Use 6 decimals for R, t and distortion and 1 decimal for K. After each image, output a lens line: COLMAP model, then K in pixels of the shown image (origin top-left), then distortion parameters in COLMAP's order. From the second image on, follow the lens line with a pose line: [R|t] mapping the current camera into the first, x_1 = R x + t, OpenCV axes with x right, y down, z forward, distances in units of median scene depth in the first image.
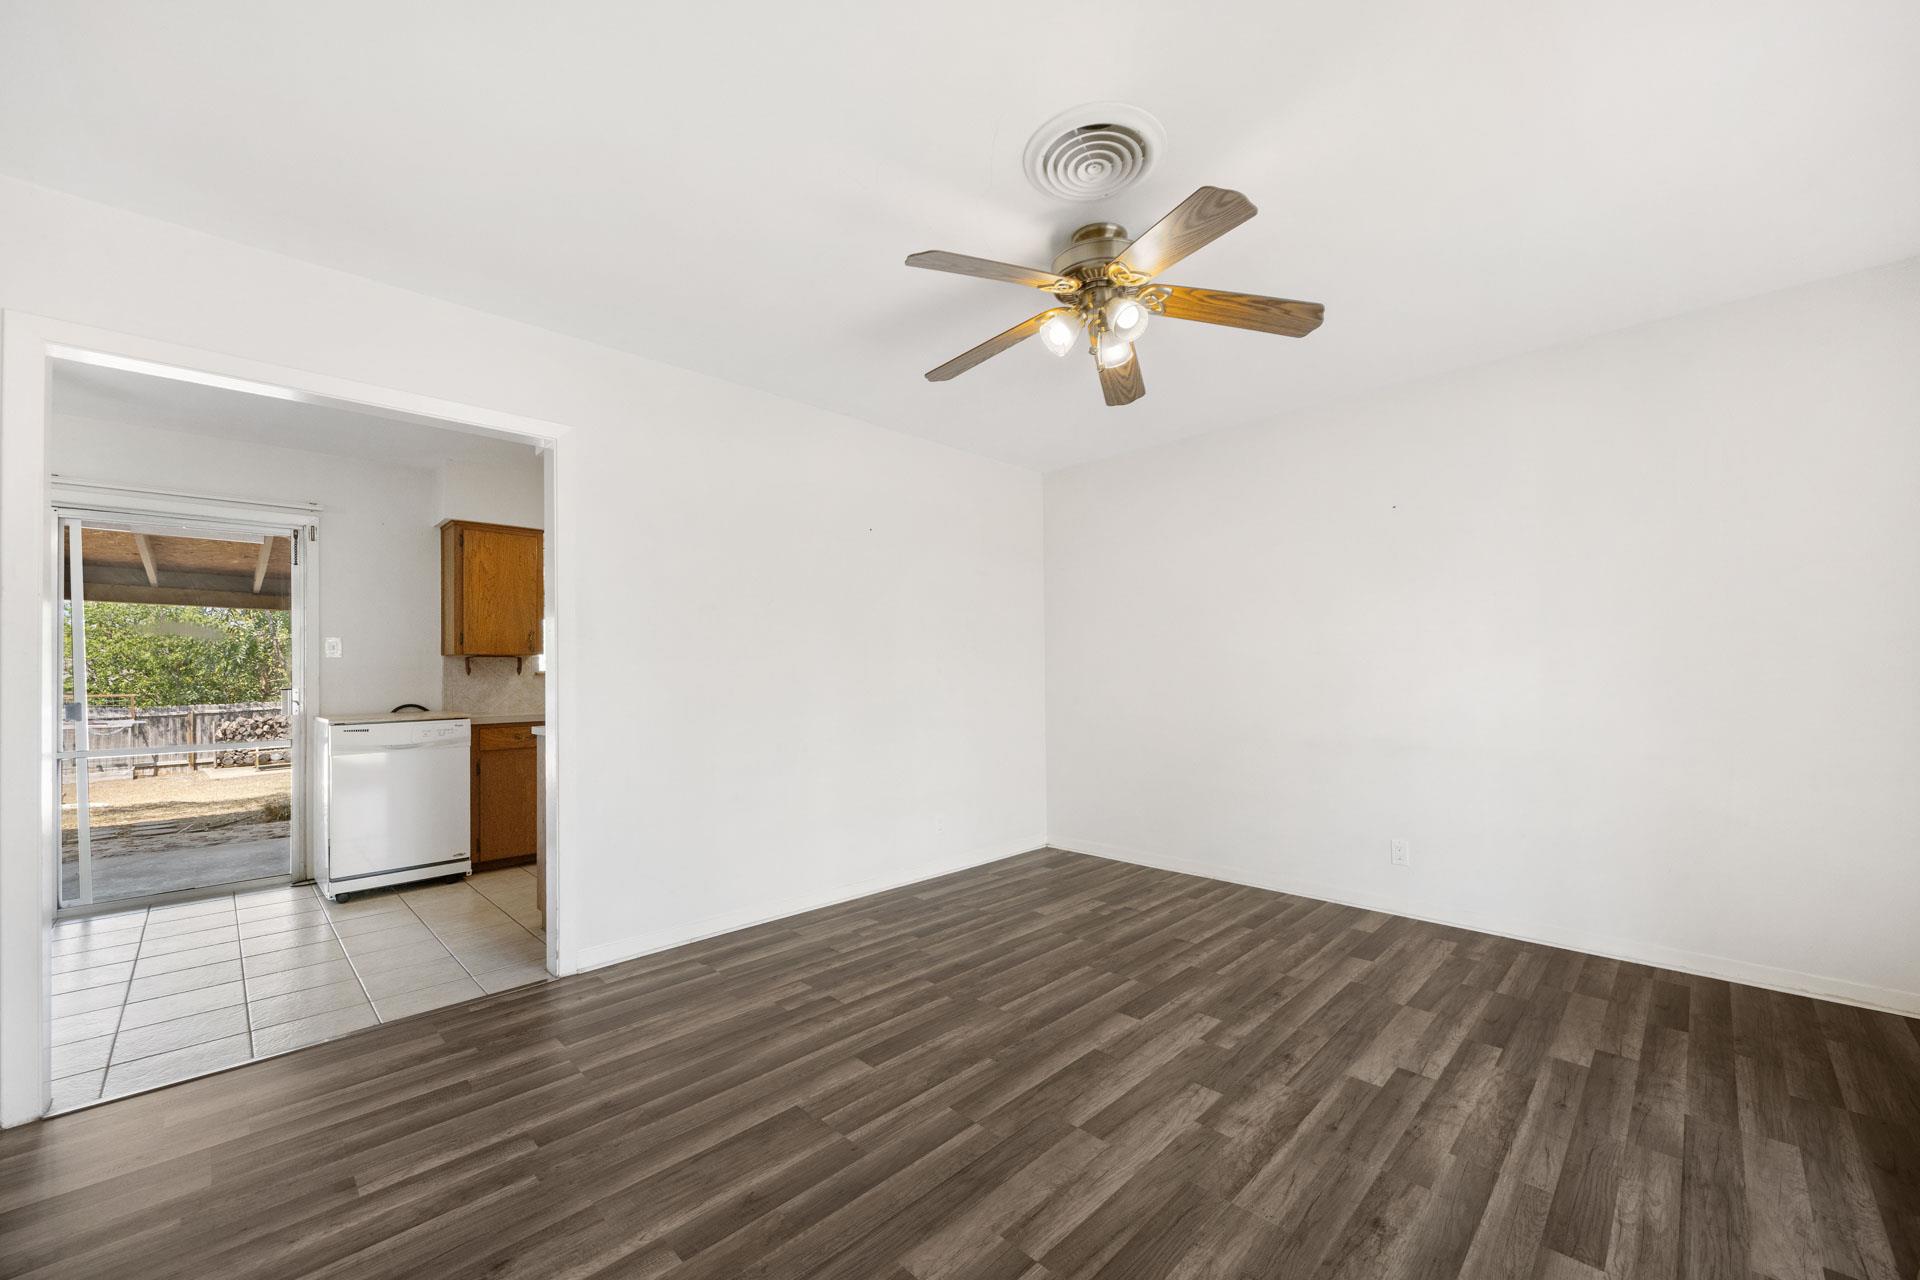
lens RADIAL K [[752.5, 0, 952.3], [0, 752.5, 644.7], [0, 0, 1]] dist [0.003163, -0.000003]
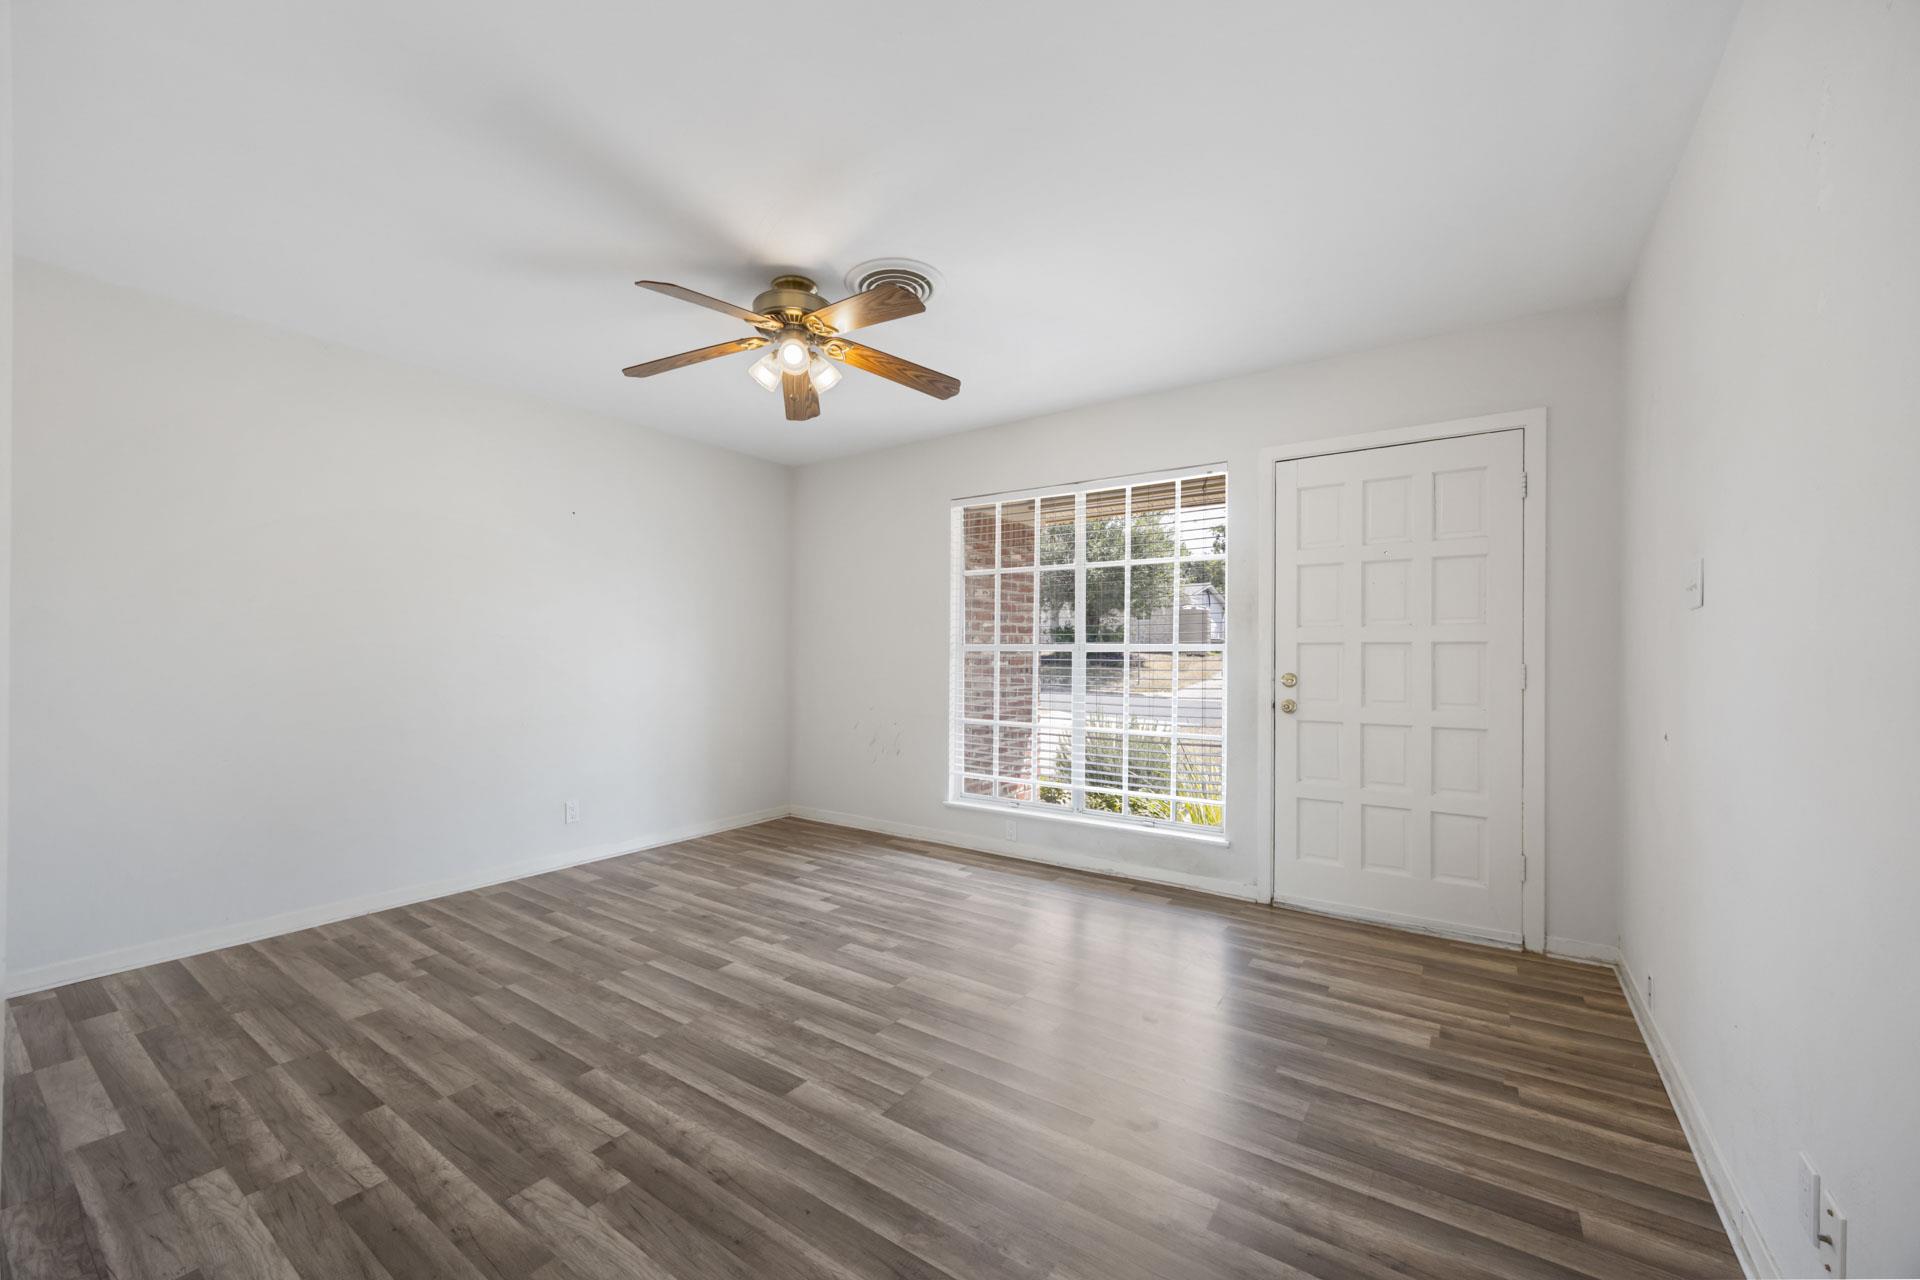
lens RADIAL K [[752.5, 0, 960.4], [0, 752.5, 650.4], [0, 0, 1]] dist [0.003163, -0.000003]
pose [[-0.183547, 0.013669, 0.982916, -0.799468], [-0.038198, 0.999049, -0.021027, 0.030552], [-0.982269, -0.041405, -0.182850, 0.754771]]
